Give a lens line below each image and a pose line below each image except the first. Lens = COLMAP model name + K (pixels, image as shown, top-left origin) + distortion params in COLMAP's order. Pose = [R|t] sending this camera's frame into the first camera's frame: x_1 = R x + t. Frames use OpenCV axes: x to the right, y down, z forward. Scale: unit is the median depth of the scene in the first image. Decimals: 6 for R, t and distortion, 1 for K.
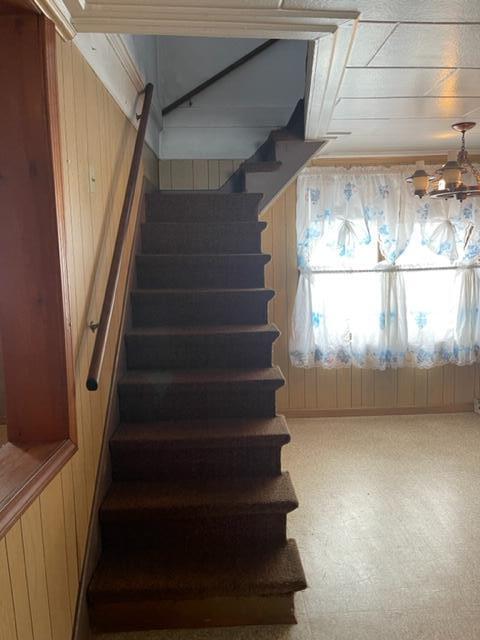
lens RADIAL K [[483.9, 0, 241.5], [0, 483.9, 318.4], [0, 0, 1]] dist [0.003413, -0.020210]
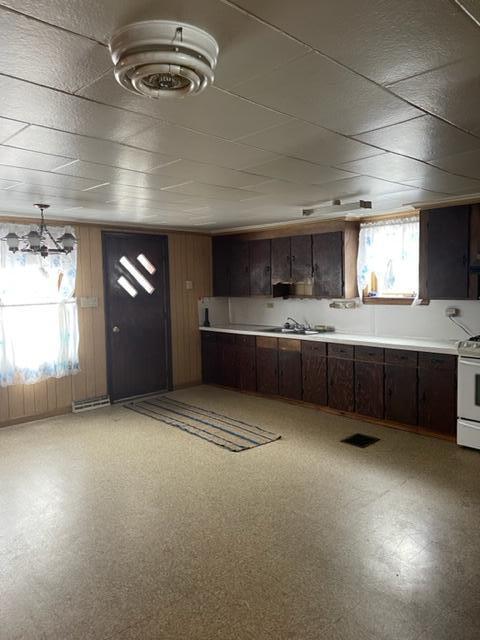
lens RADIAL K [[483.9, 0, 241.5], [0, 483.9, 315.1], [0, 0, 1]] dist [0.003413, -0.020210]
pose [[0.744940, -0.032764, 0.666326, -0.045435], [0.075068, 0.996567, -0.034921, 0.011268], [-0.662894, 0.076034, 0.744842, -0.315083]]
